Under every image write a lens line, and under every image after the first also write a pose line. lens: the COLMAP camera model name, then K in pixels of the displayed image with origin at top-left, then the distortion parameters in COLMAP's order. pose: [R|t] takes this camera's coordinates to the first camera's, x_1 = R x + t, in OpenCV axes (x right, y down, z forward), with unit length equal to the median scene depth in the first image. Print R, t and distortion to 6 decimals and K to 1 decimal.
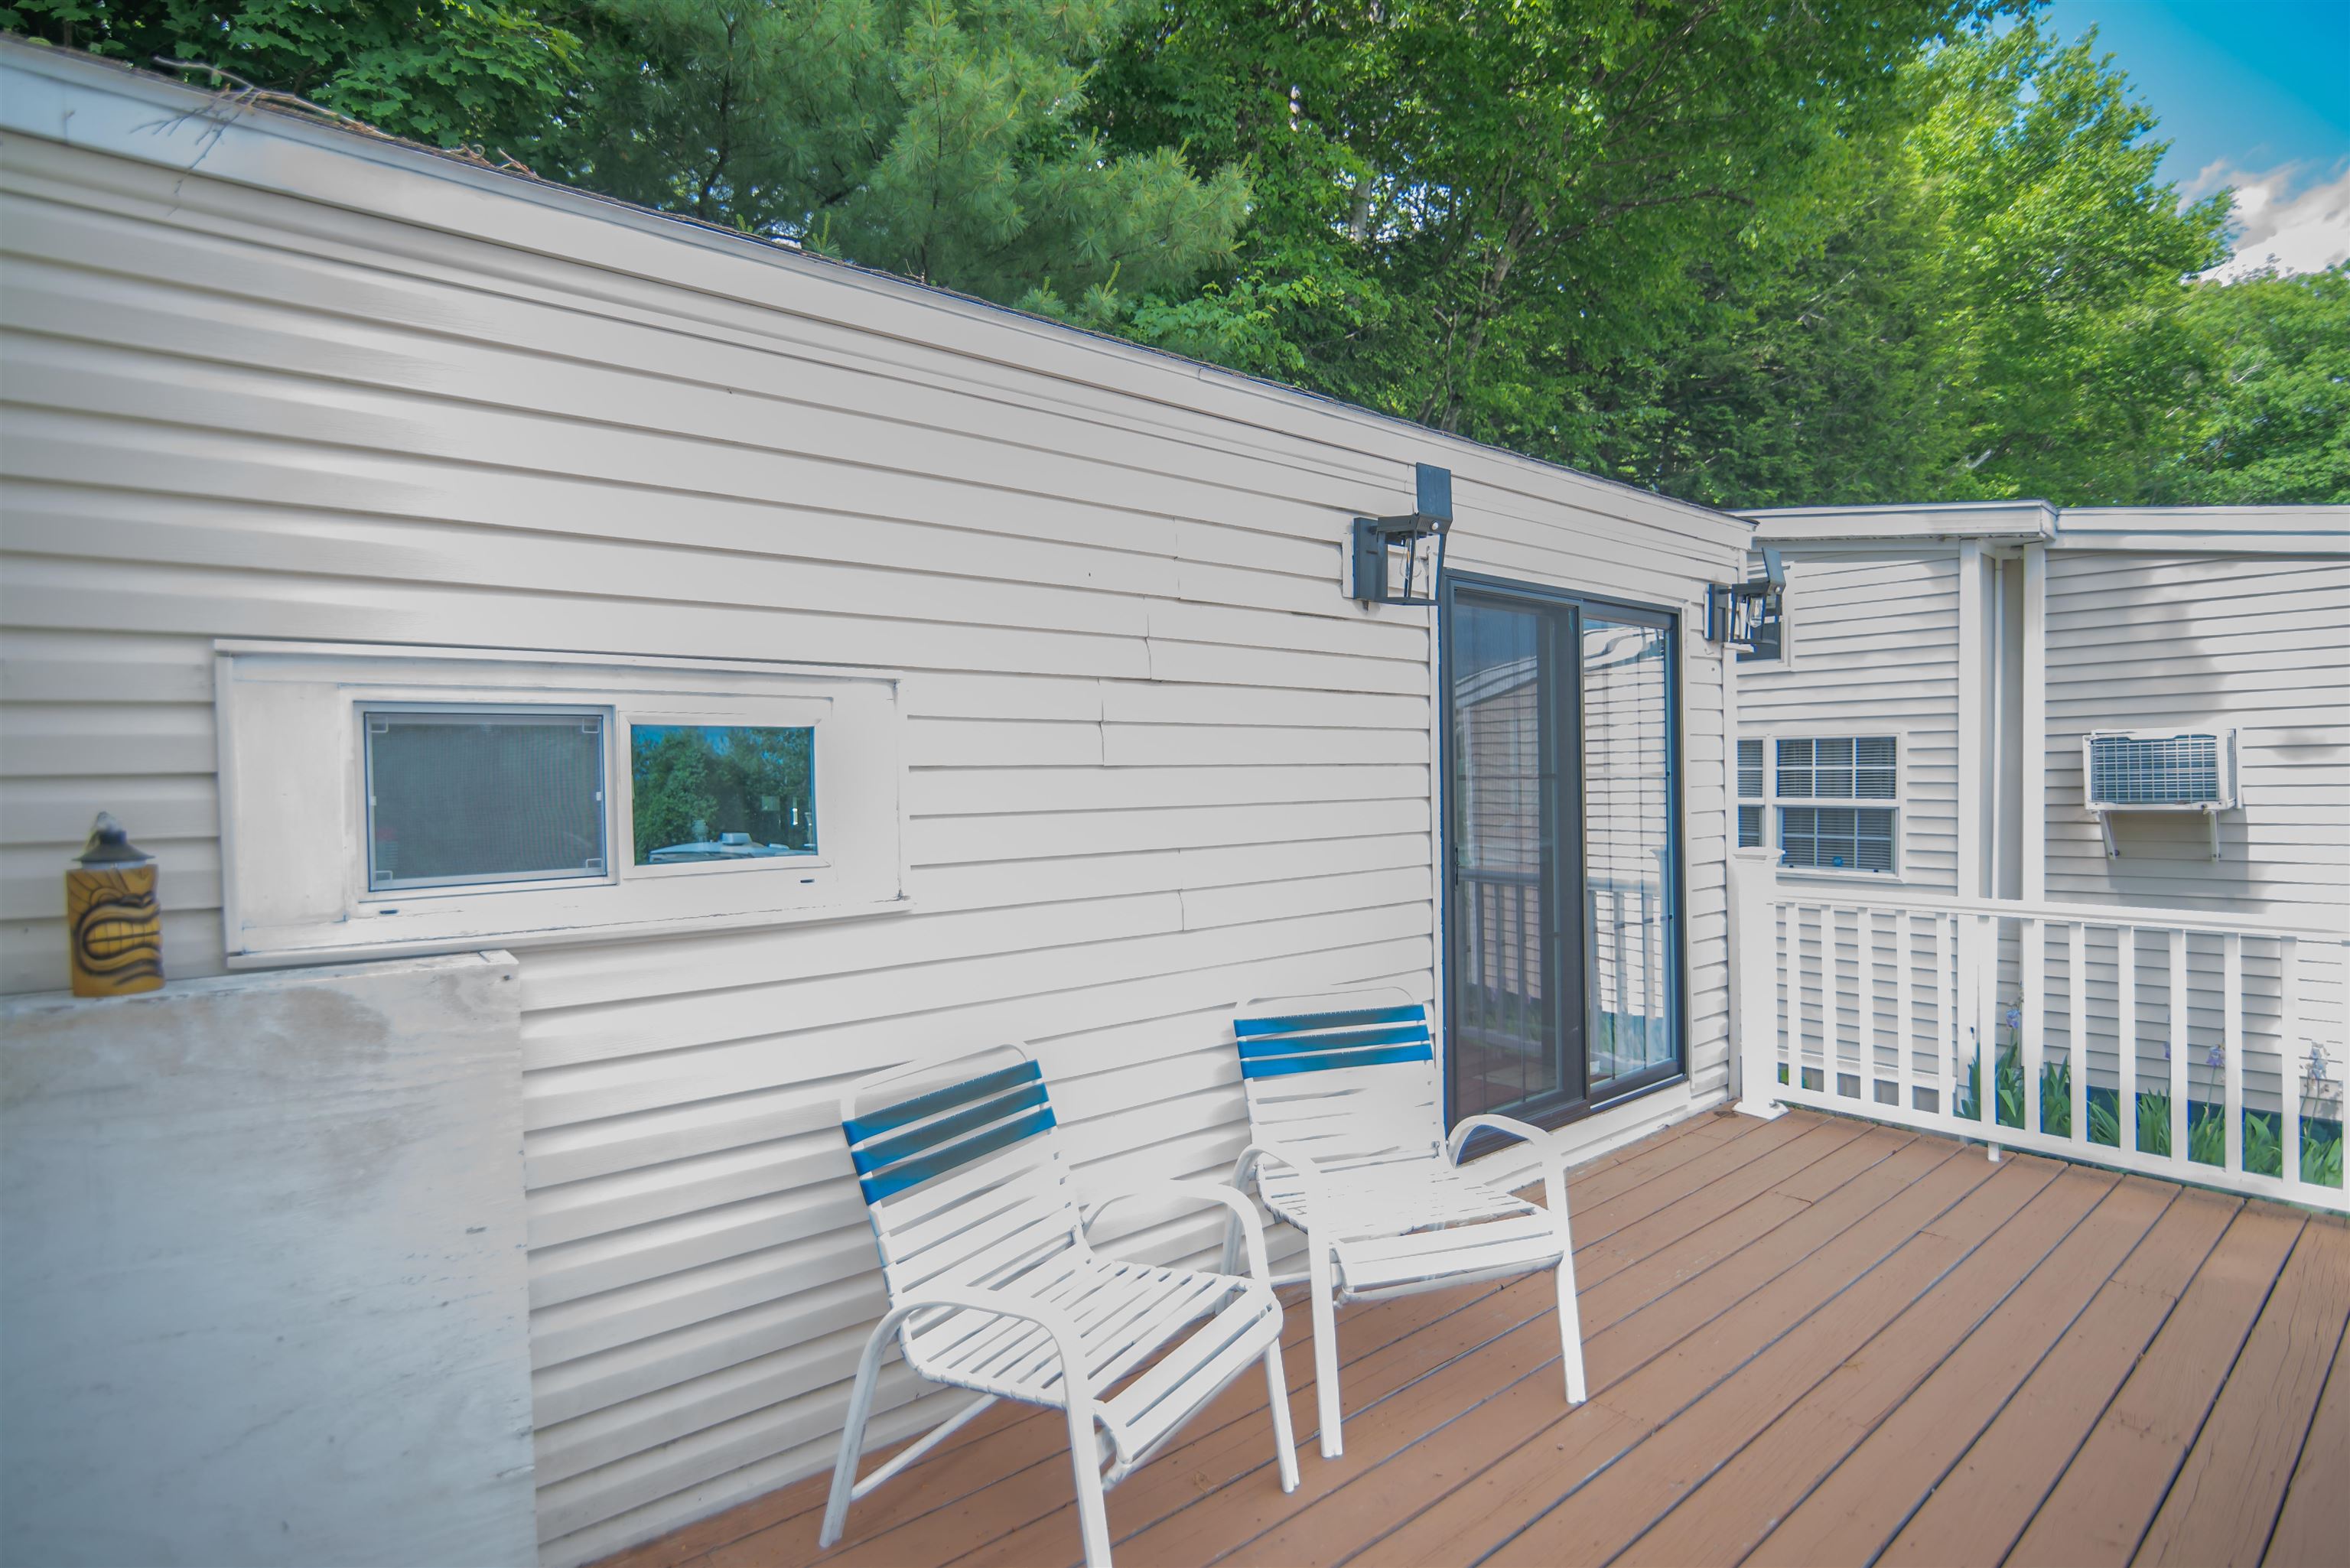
lens RADIAL K [[1088.7, 0, 1162.9], [0, 1088.7, 786.7], [0, 0, 1]] dist [-0.018827, 0.000623]
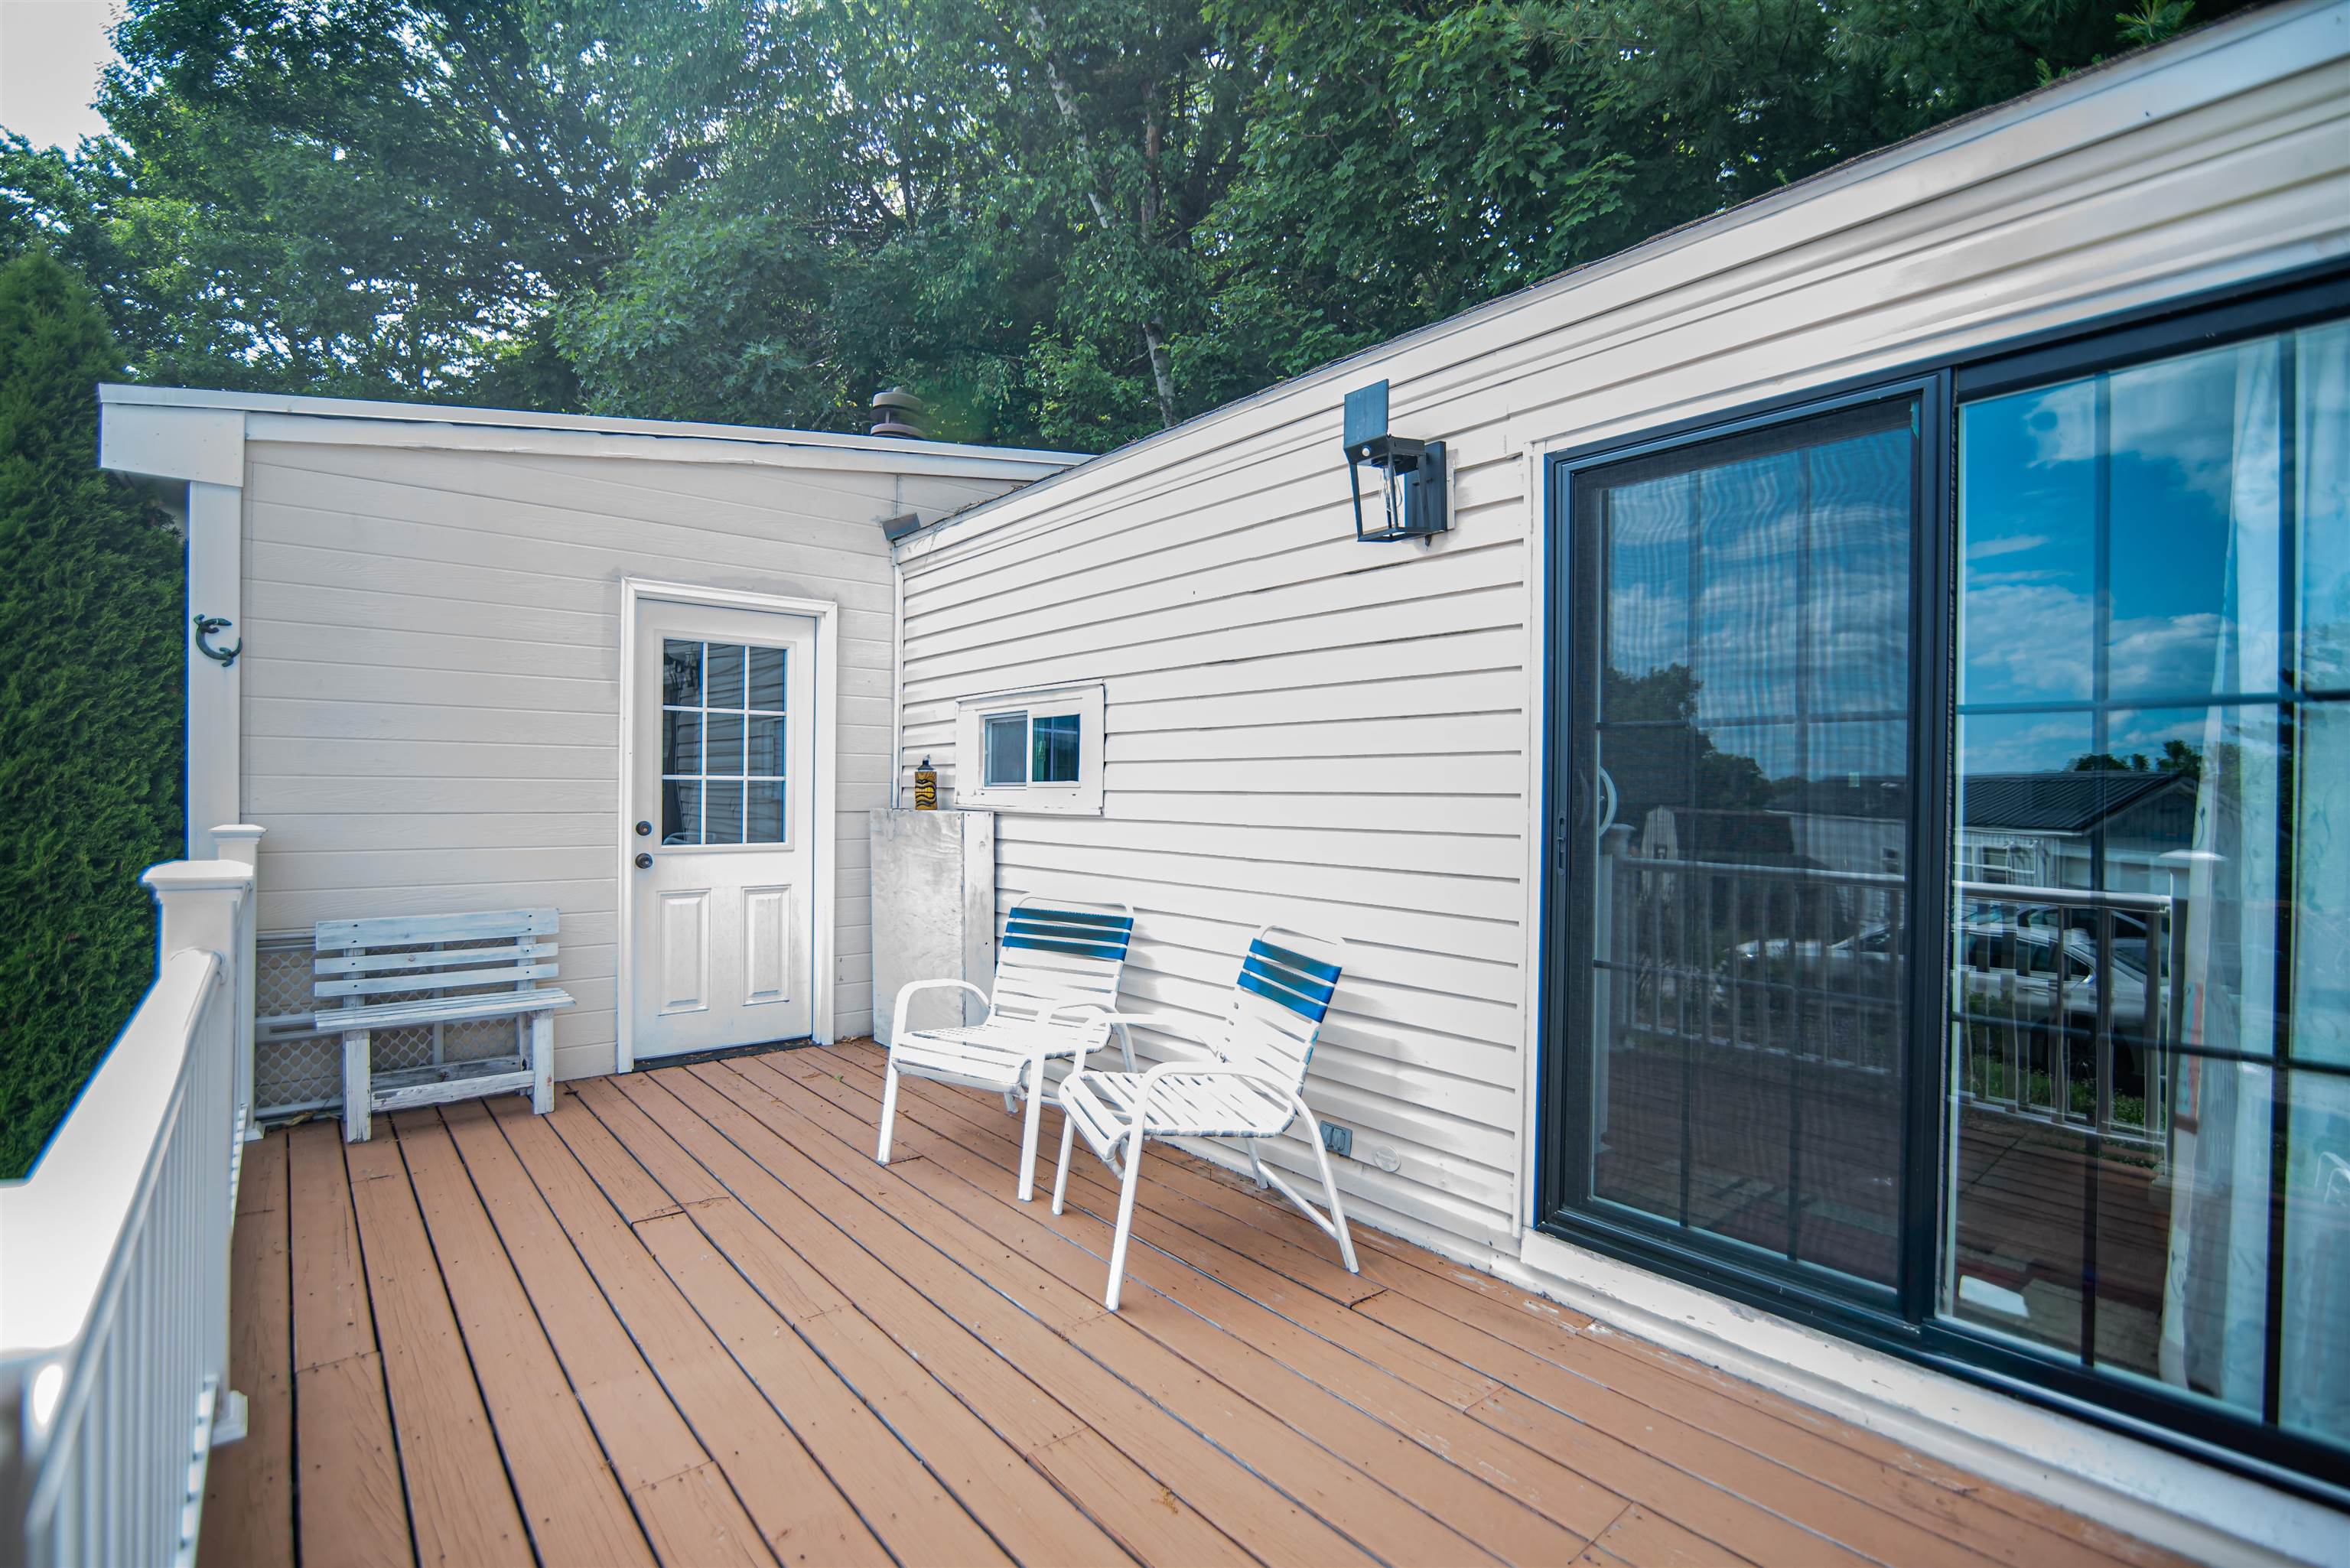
lens RADIAL K [[1088.7, 0, 1162.9], [0, 1088.7, 786.7], [0, 0, 1]] dist [-0.018827, 0.000623]
pose [[0.034522, 0.014093, -0.999305, 1.545043], [-0.014274, 0.999806, 0.013607, 0.042678], [0.999302, 0.013794, 0.034716, 1.063410]]
